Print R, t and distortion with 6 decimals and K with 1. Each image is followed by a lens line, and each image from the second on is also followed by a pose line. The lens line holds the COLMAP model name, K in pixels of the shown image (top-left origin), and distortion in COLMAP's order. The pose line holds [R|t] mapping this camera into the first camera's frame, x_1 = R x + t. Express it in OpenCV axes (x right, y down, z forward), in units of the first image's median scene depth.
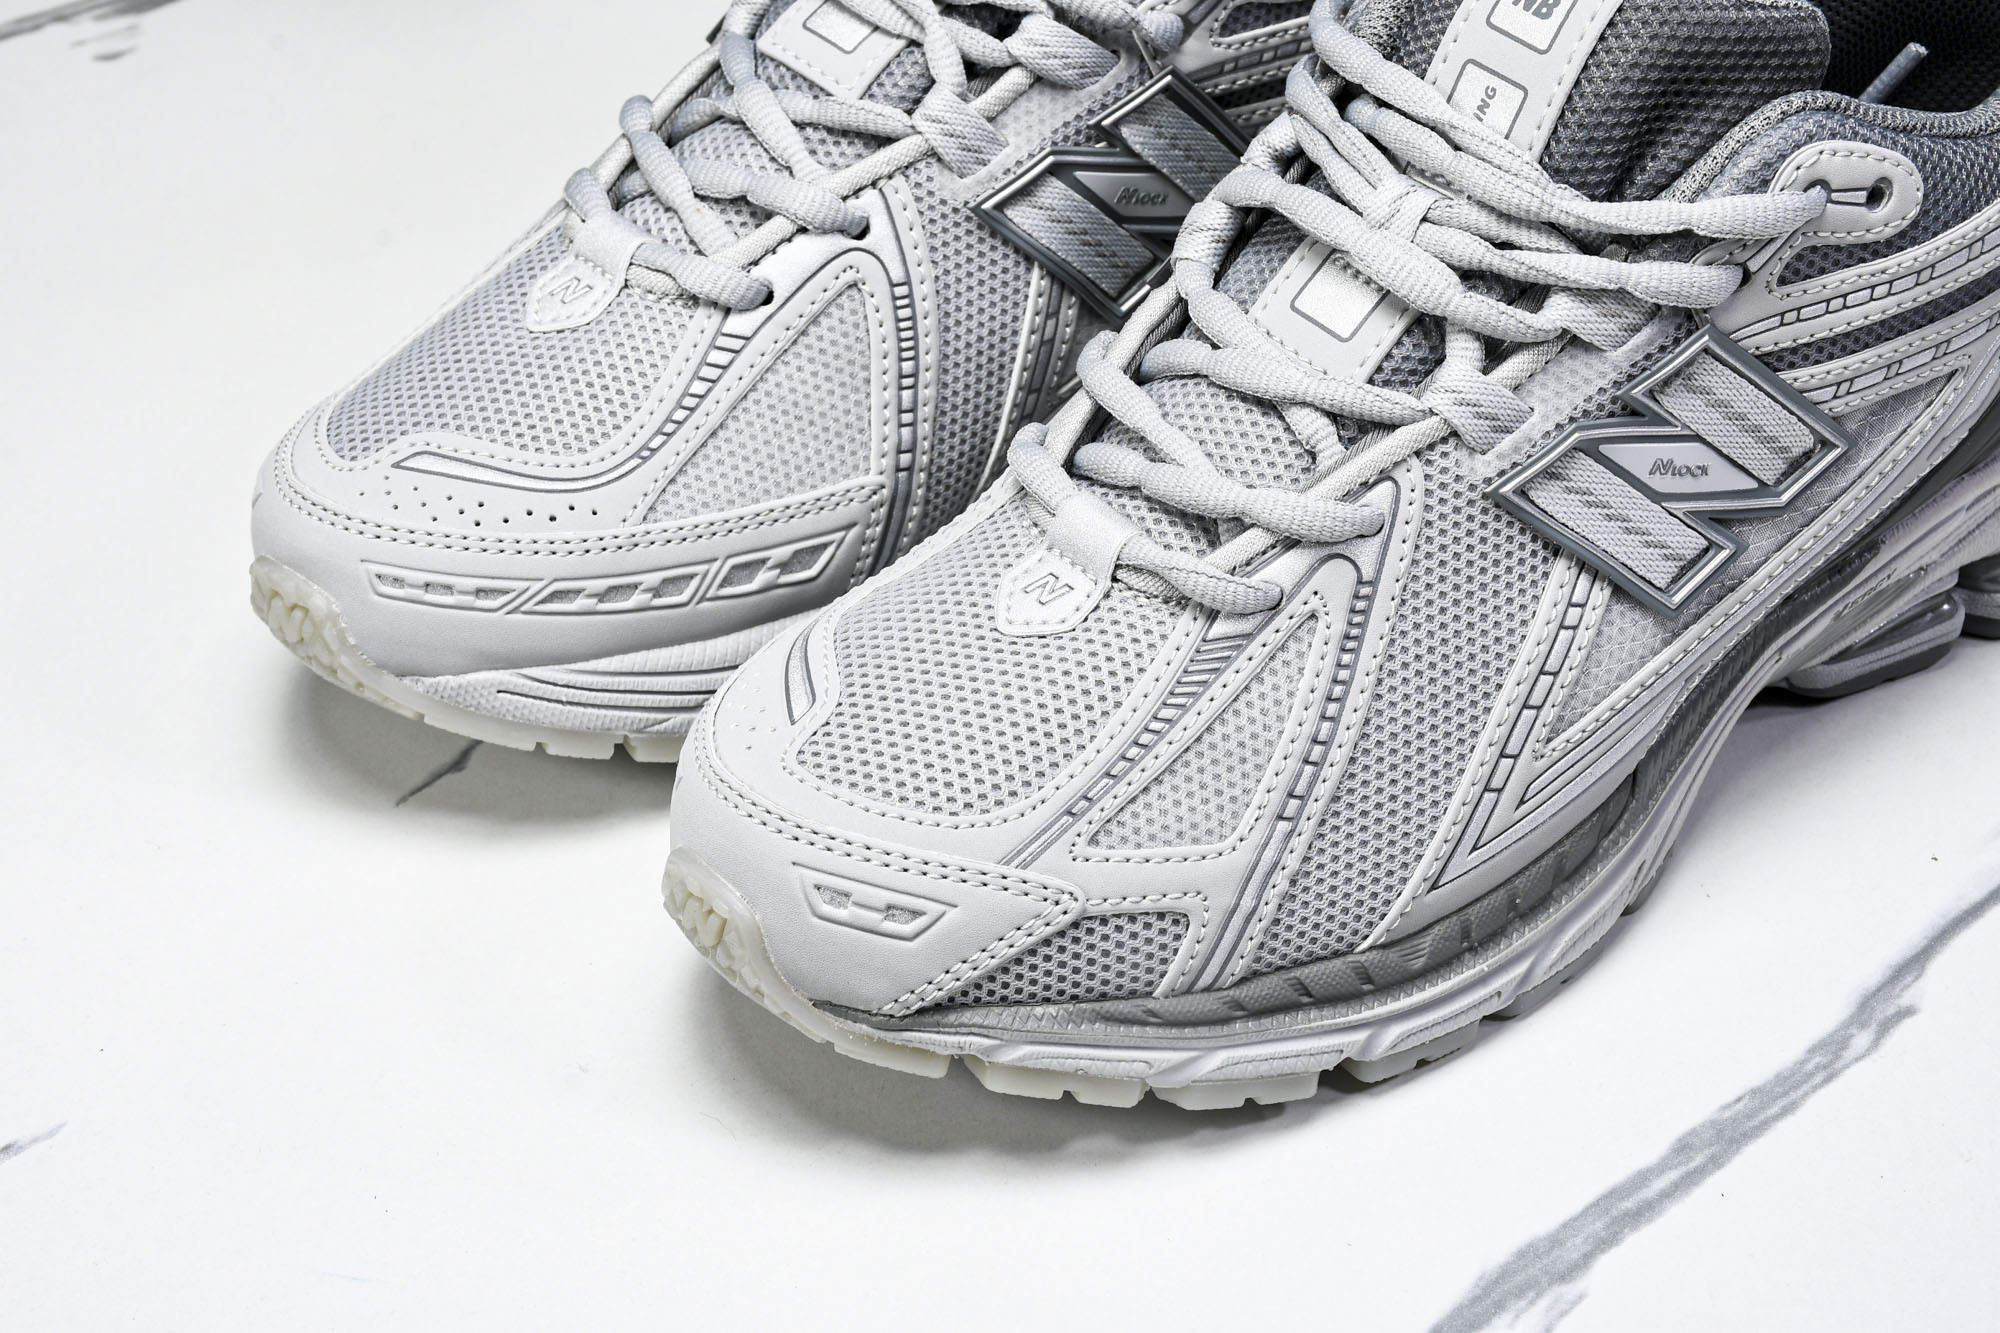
lens RADIAL K [[3974.5, 0, 1000.0], [0, 3974.5, 666.5], [0, 0, 1]] dist [0.275490, 0.545014]
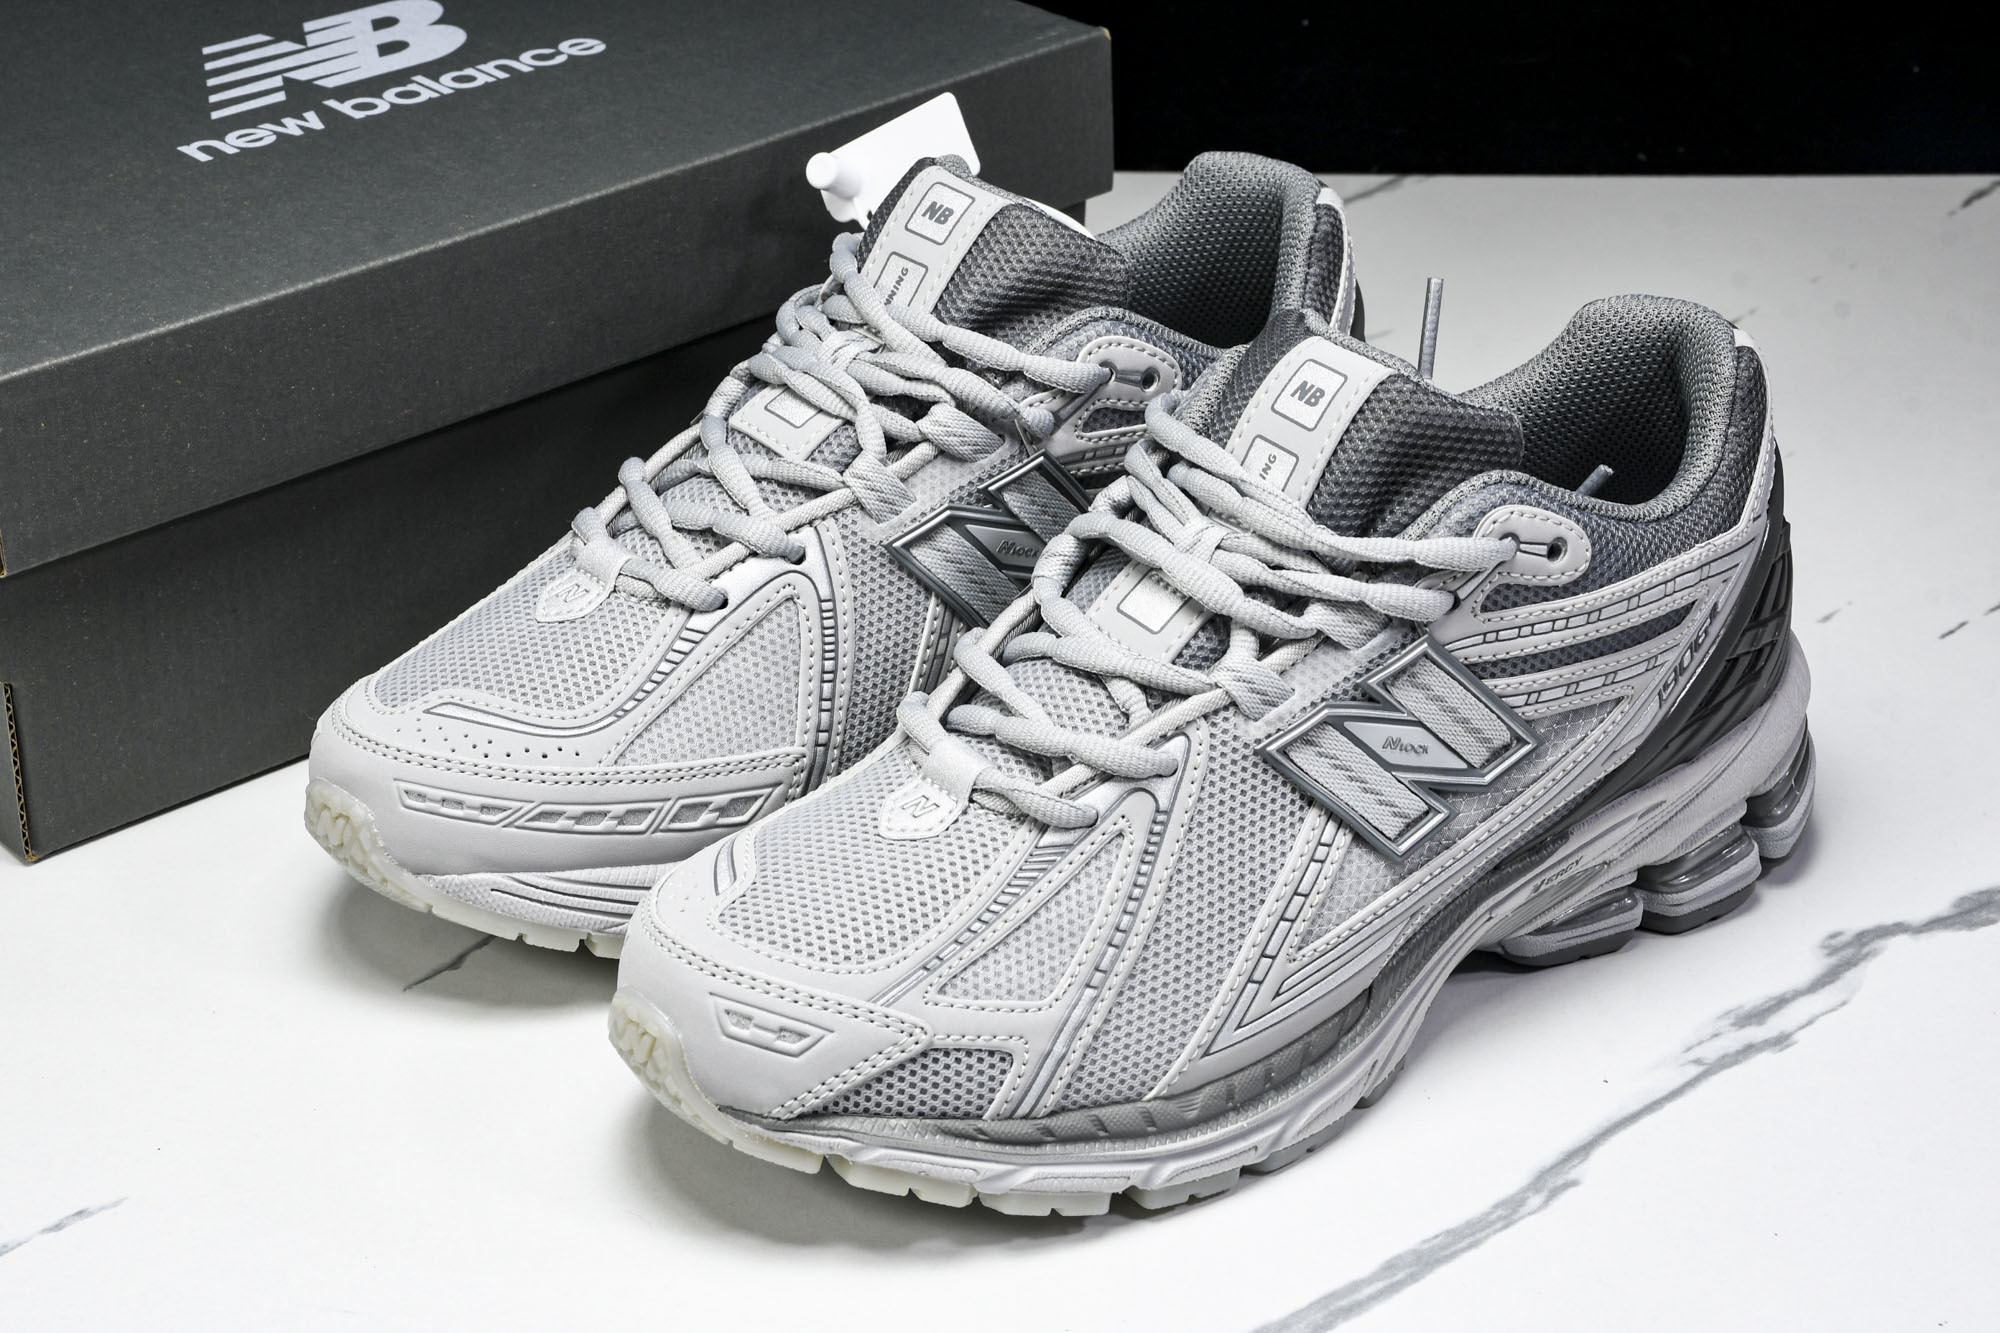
lens RADIAL K [[3853.5, 0, 981.6], [0, 3853.5, 675.0], [0, 0, 1]] dist [0.246865, 0.156331]
pose [[0.998612, 0.052409, -0.005245, 0.036140], [-0.052563, 0.985227, -0.162987, 0.141369], [-0.003374, 0.163037, 0.986614, -0.252072]]
